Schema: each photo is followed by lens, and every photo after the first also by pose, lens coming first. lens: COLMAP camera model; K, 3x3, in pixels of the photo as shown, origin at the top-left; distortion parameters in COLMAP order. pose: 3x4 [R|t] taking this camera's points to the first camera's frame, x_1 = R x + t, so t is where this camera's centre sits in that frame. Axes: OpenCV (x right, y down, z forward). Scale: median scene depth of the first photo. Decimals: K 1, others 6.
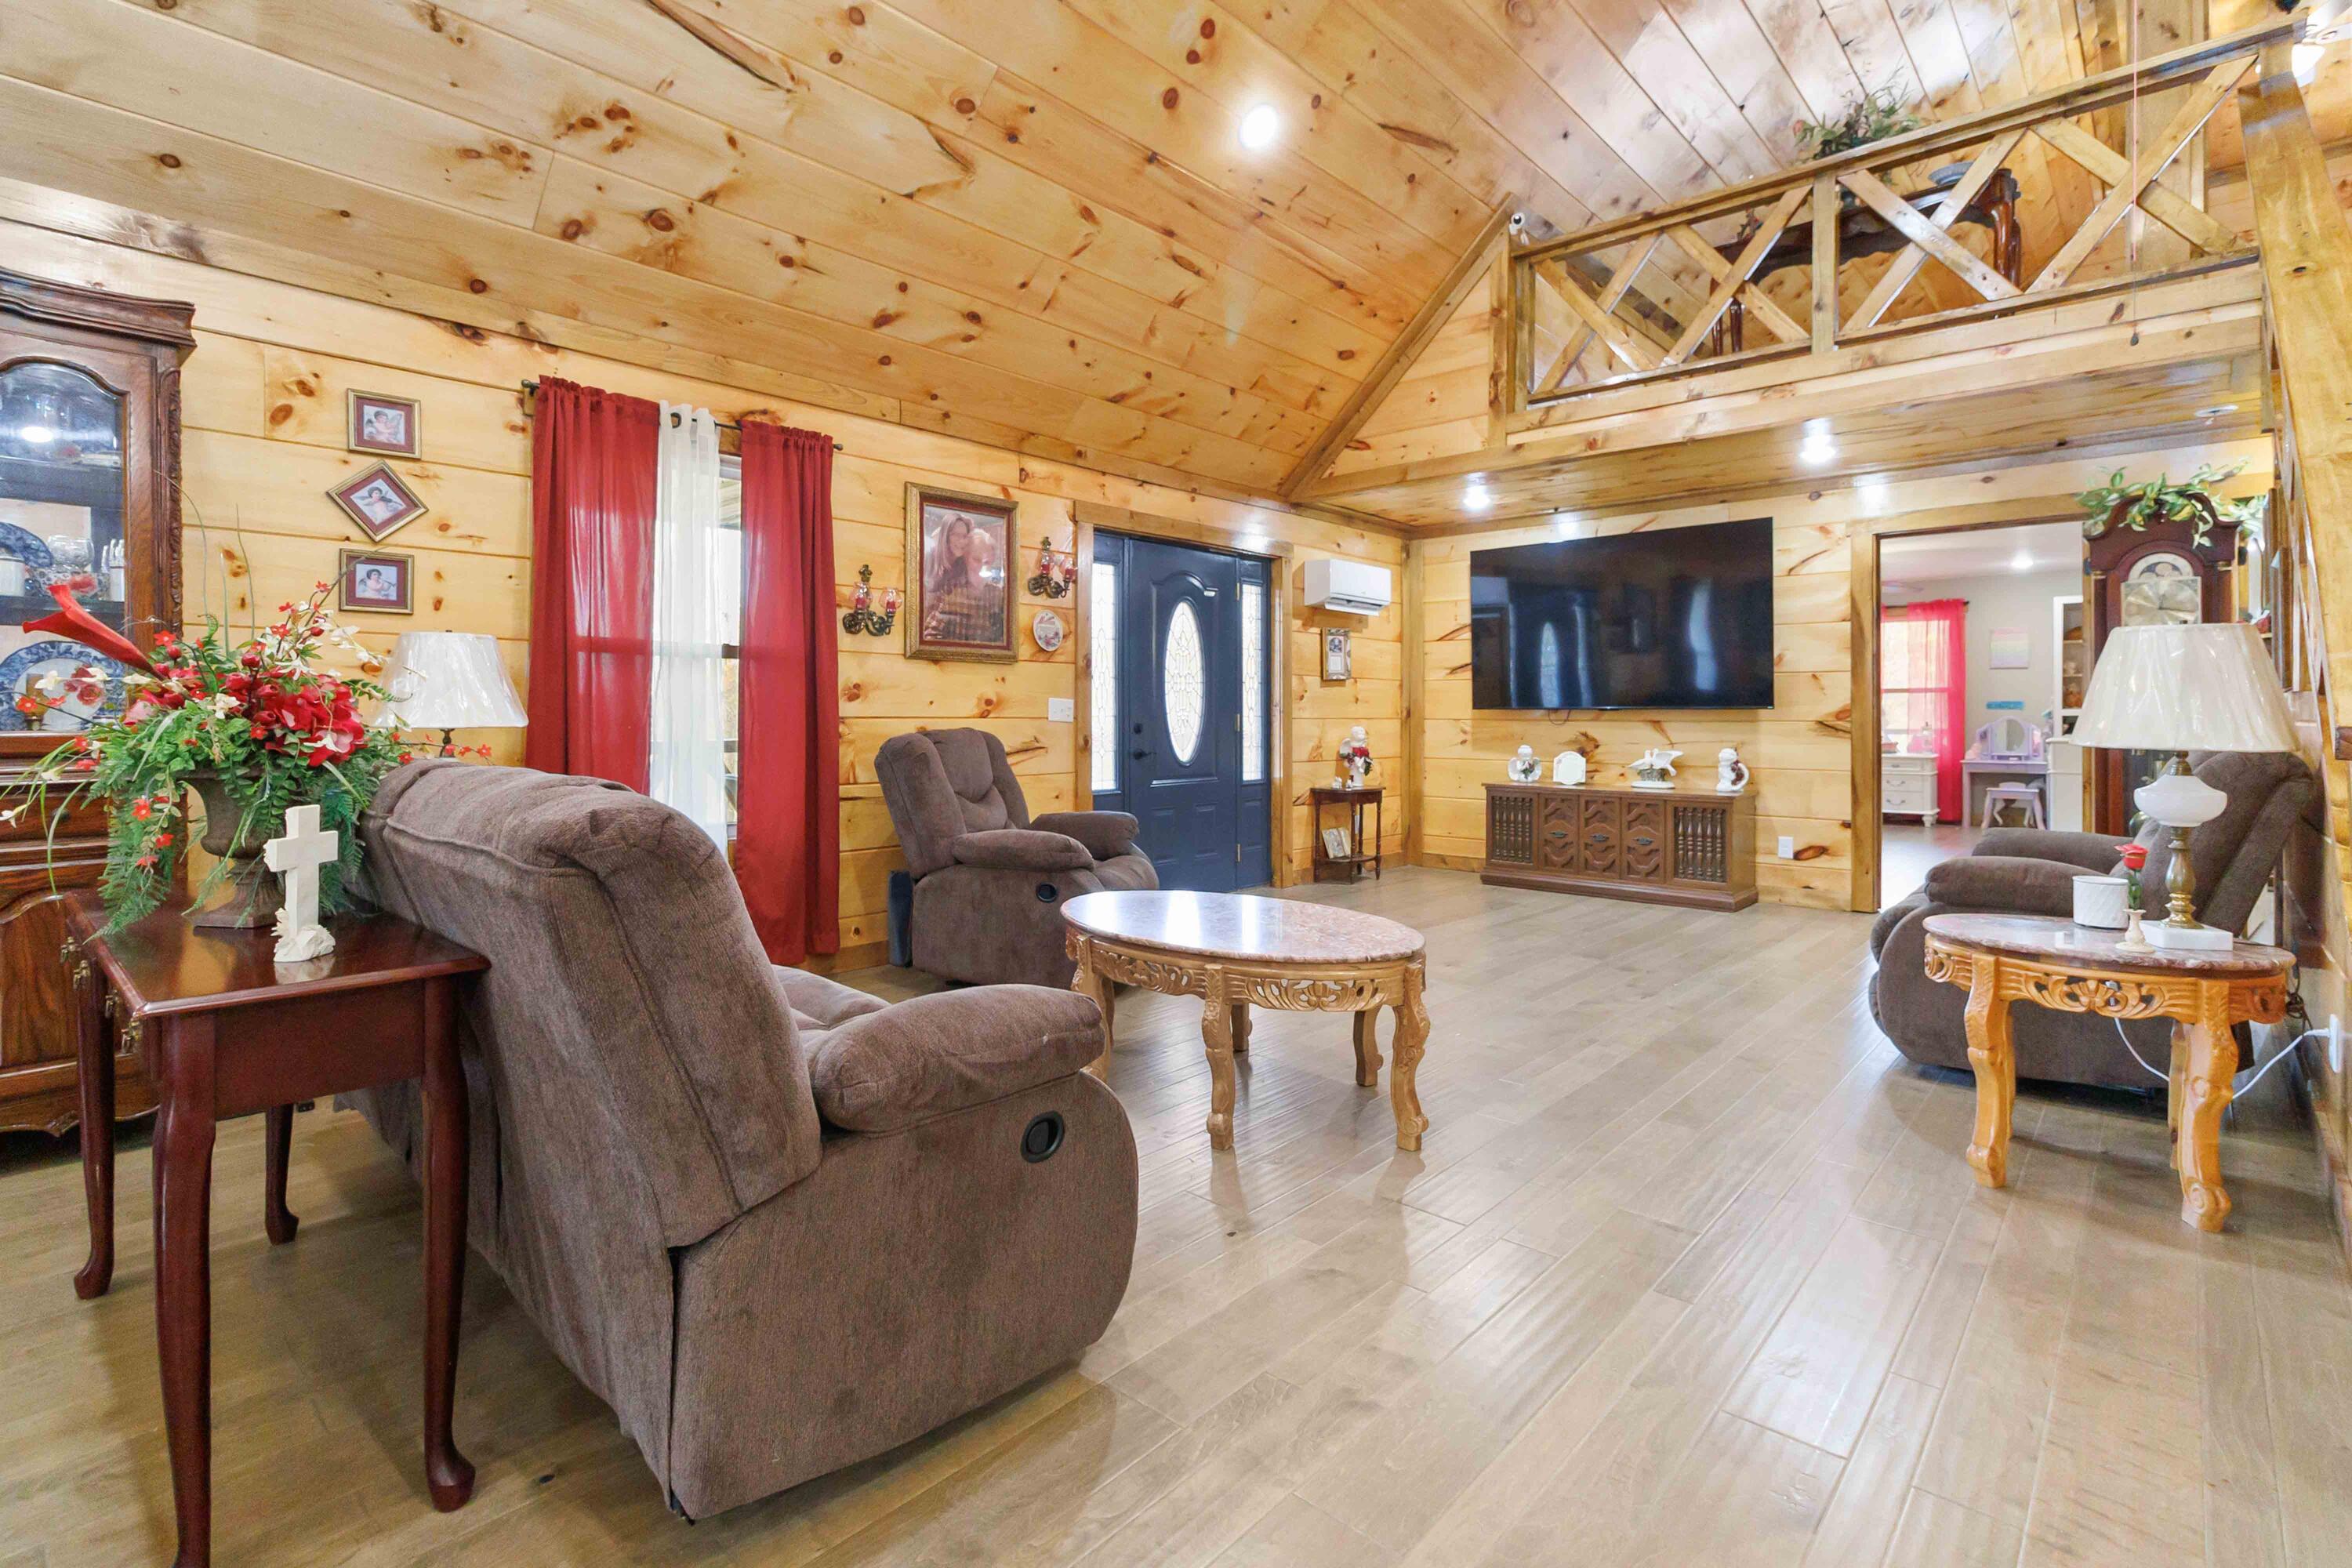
lens RADIAL K [[1101.2, 0, 1178.2], [0, 1101.2, 747.9], [0, 0, 1]] dist [0.001644, 0.000864]
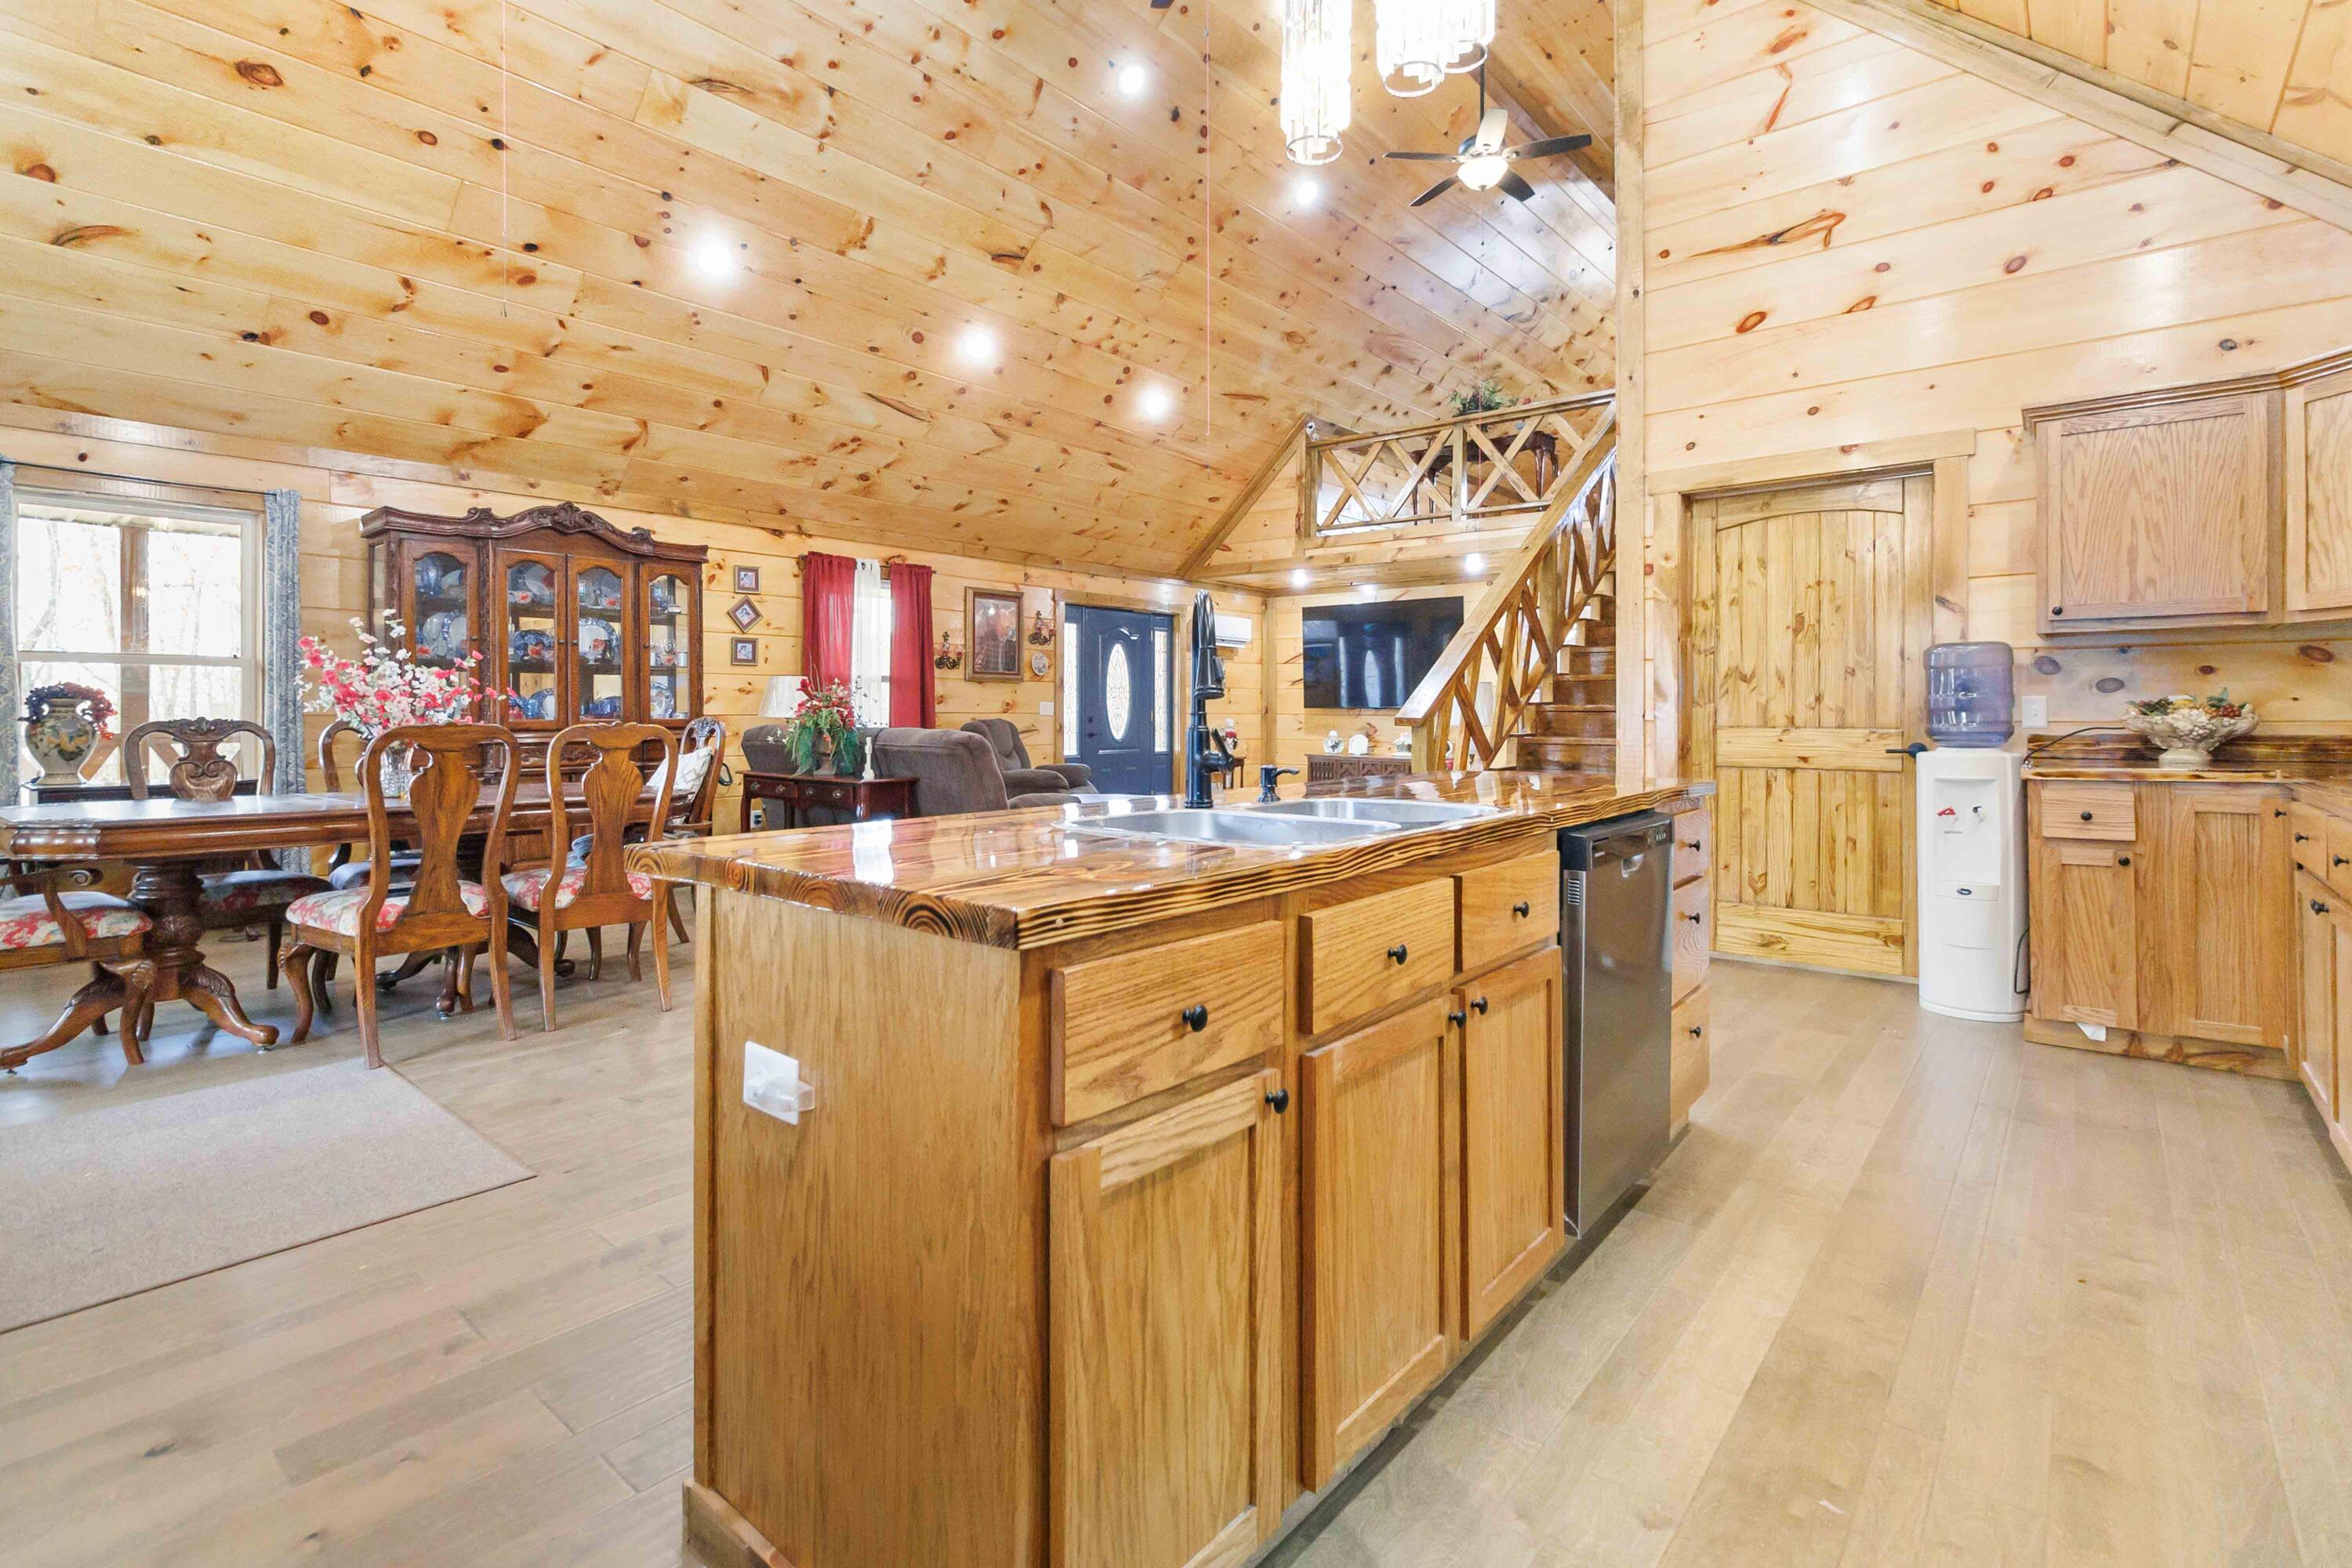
lens RADIAL K [[1092.7, 0, 1172.6], [0, 1092.7, 723.4], [0, 0, 1]] dist [0.001151, 0.001004]
pose [[0.999202, 0.001673, 0.039907, 0.023259], [-0.001006, 0.999859, -0.016740, 0.016993], [-0.039929, 0.016686, 0.999063, -0.702433]]
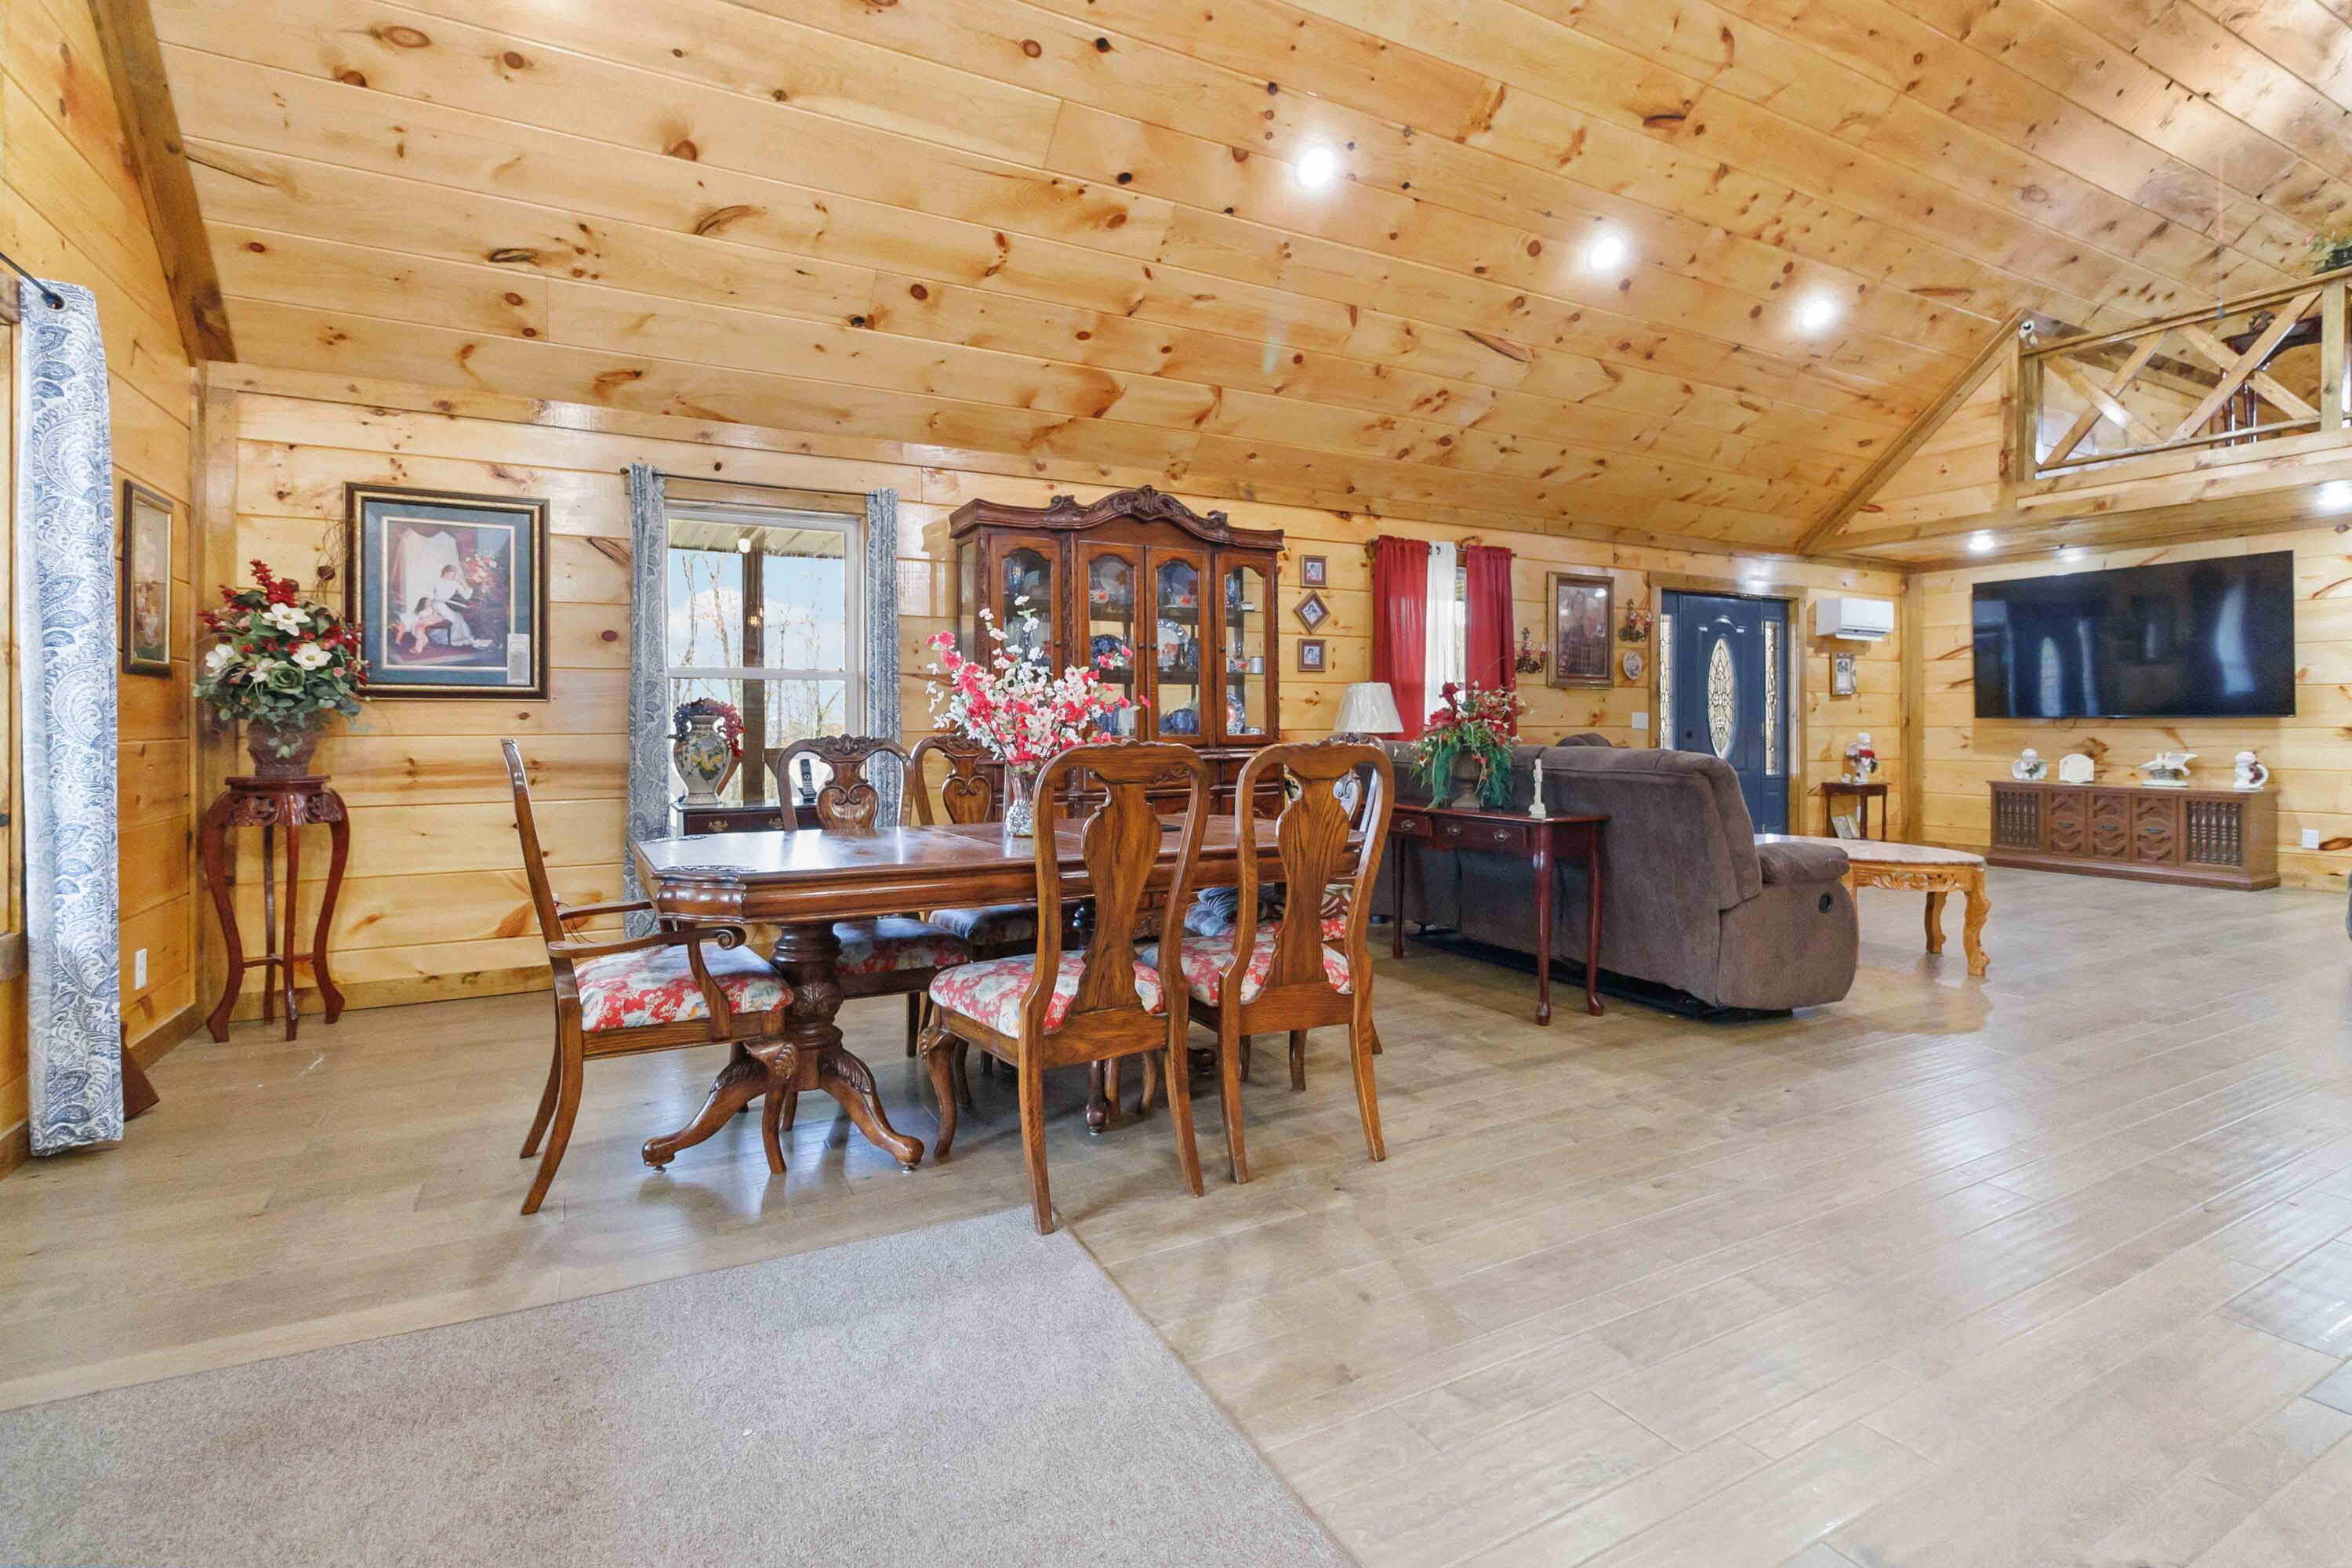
lens RADIAL K [[1091.6, 0, 1178.3], [0, 1091.6, 742.1], [0, 0, 1]] dist [0.001222, 0.000895]
pose [[0.943579, 0.002622, -0.331136, -0.188172], [-0.006758, 0.999913, -0.011337, 0.011947], [0.331077, 0.012935, 0.943515, -0.481411]]
